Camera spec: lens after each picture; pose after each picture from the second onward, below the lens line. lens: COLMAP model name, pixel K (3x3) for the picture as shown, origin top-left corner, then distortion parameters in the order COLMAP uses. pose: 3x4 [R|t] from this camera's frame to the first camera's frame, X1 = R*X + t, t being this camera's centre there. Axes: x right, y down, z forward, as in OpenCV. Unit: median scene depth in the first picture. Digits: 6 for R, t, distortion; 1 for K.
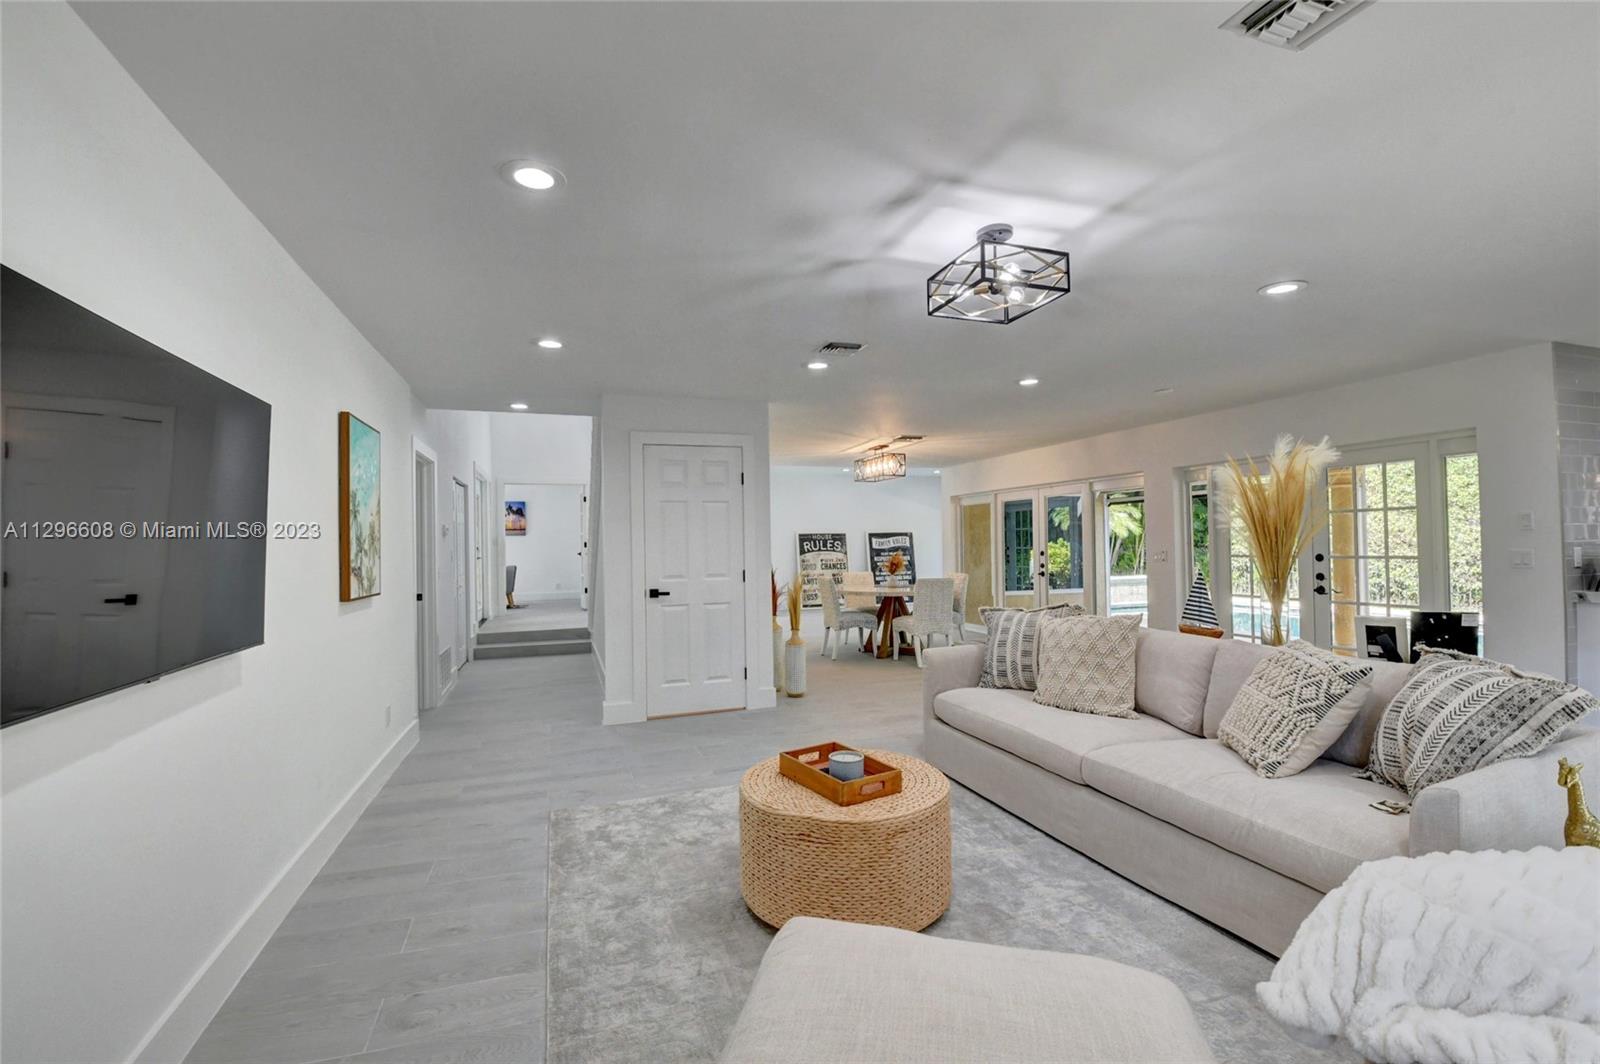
lens RADIAL K [[703.9, 0, 795.1], [0, 703.9, 532.4], [0, 0, 1]] dist [0.013628, -0.020723]
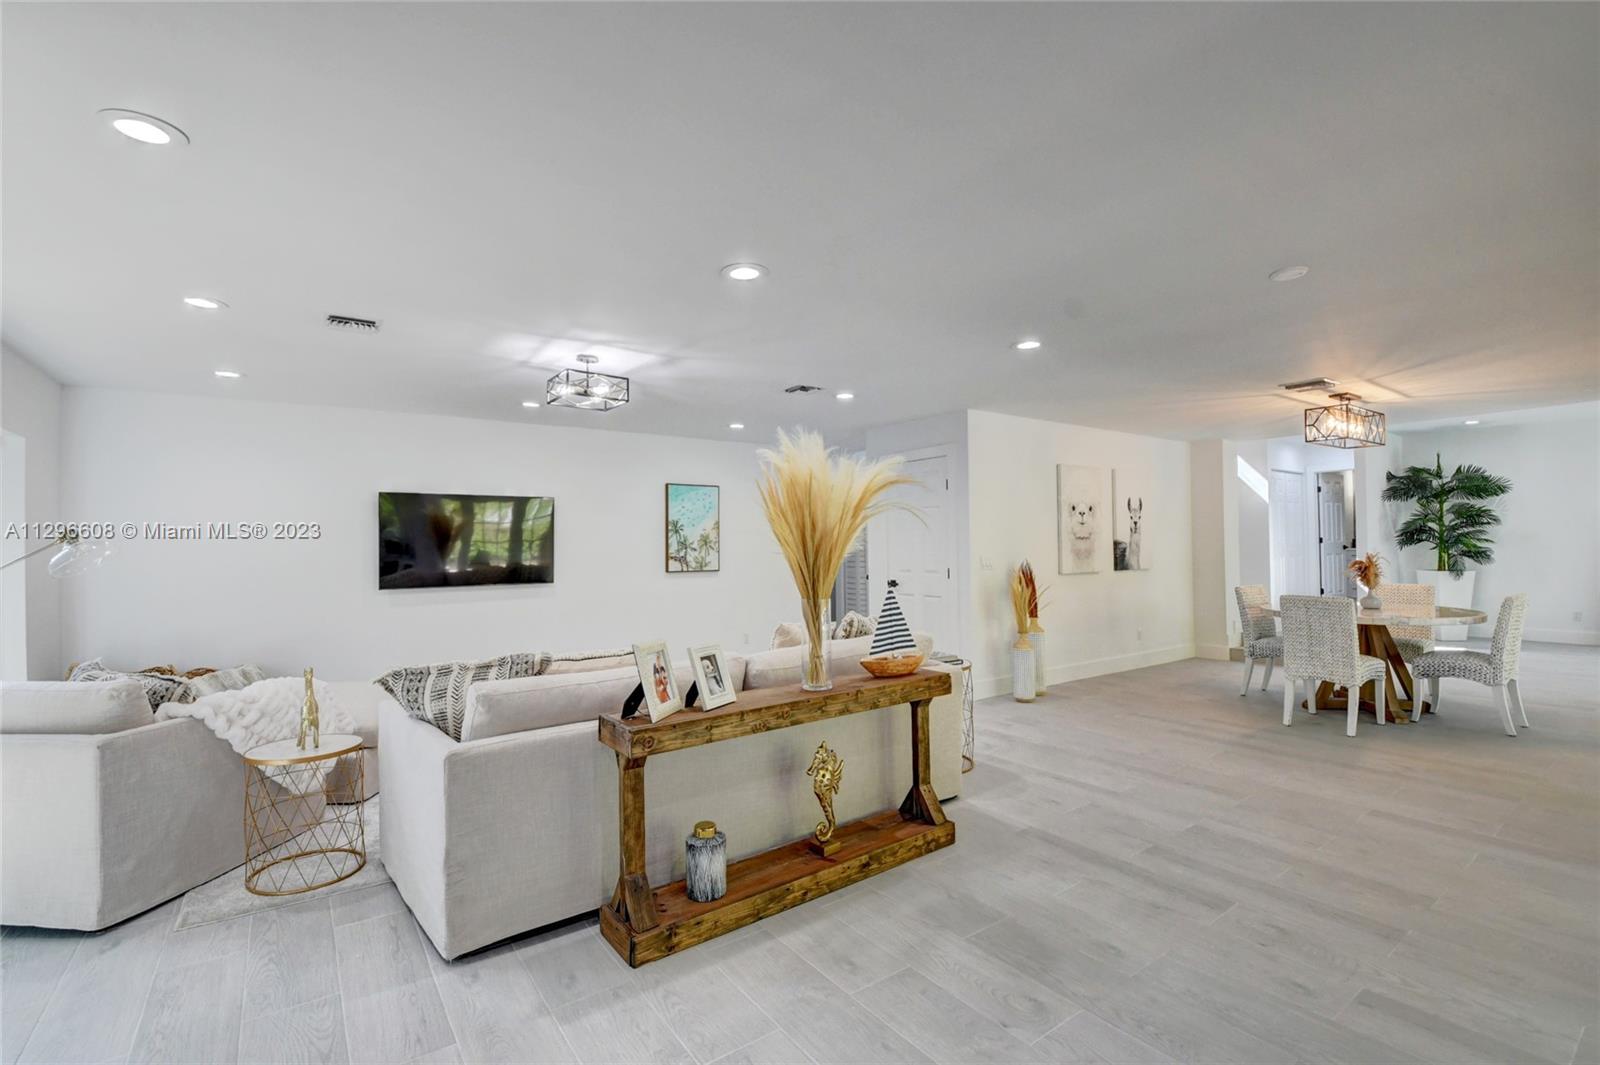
lens RADIAL K [[703.9, 0, 795.1], [0, 703.9, 532.9], [0, 0, 1]] dist [0.013628, -0.020723]
pose [[0.280791, -0.005757, -0.959752, 1.244731], [0.025070, 0.999685, 0.001338, -0.011972], [0.959441, -0.024437, 0.280847, 0.633499]]
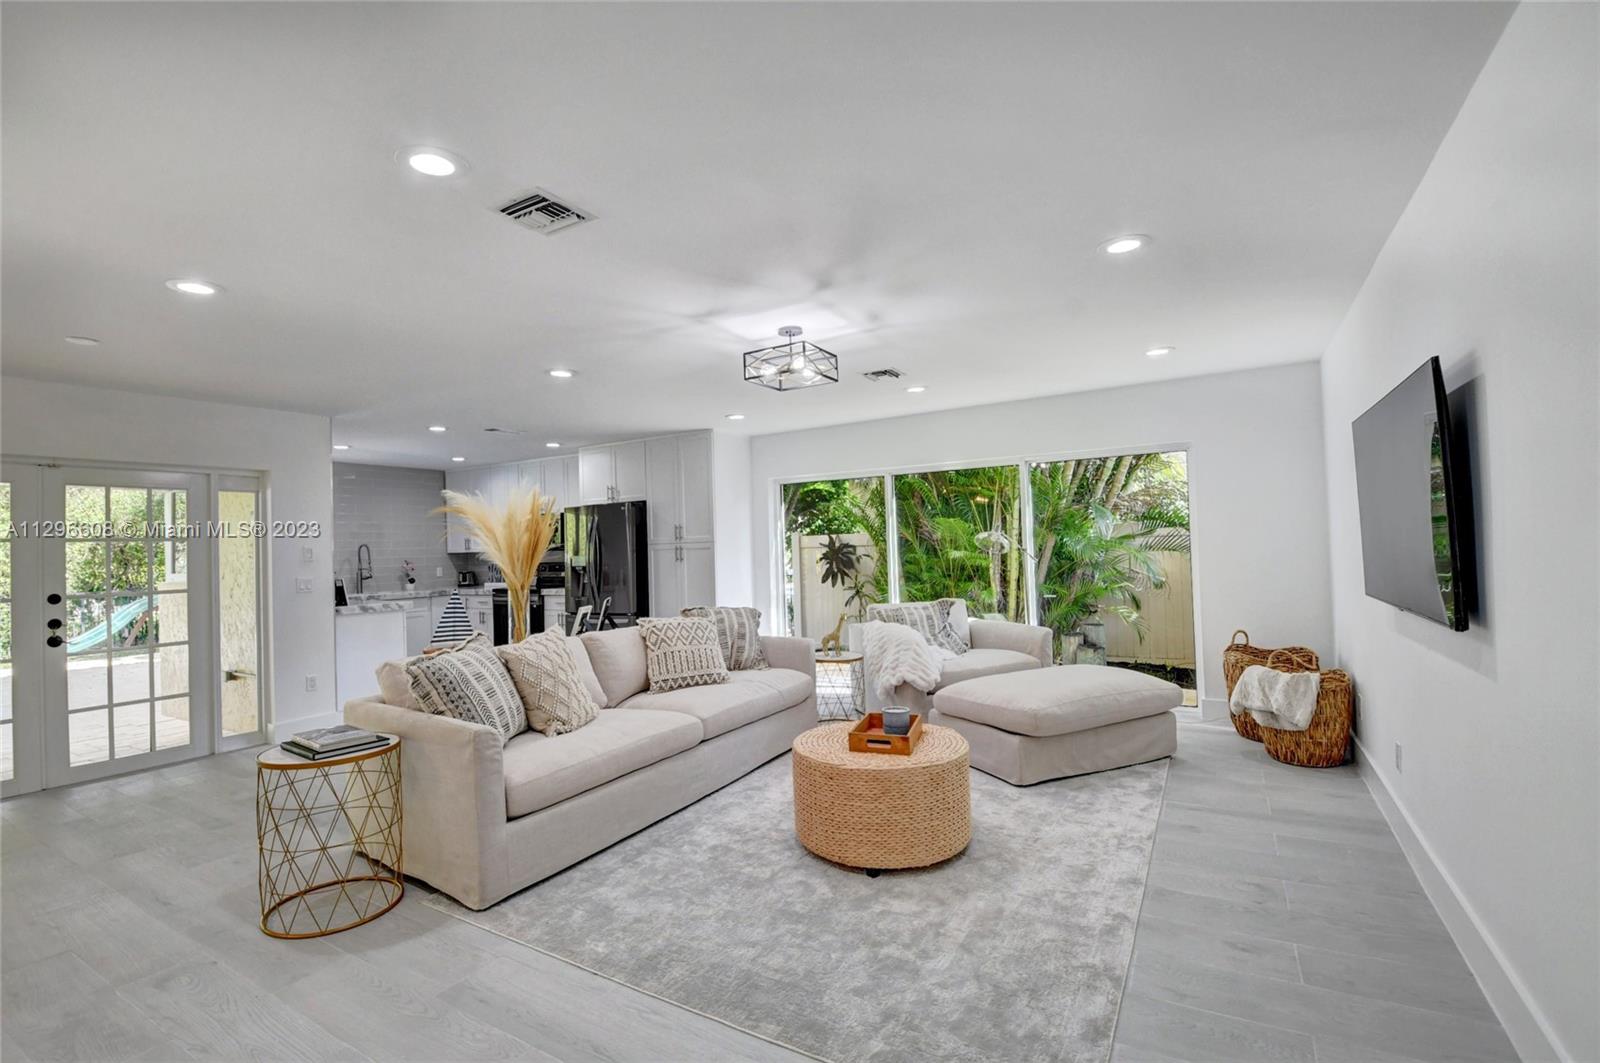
lens RADIAL K [[702.2, 0, 800.0], [0, 702.2, 531.5], [0, 0, 1]] dist [0.002083, -0.020009]
pose [[-0.652552, 0.054242, 0.755800, -0.491794], [0.028746, 0.998489, -0.046841, 0.028602], [-0.757198, -0.008840, -0.653125, 1.213748]]
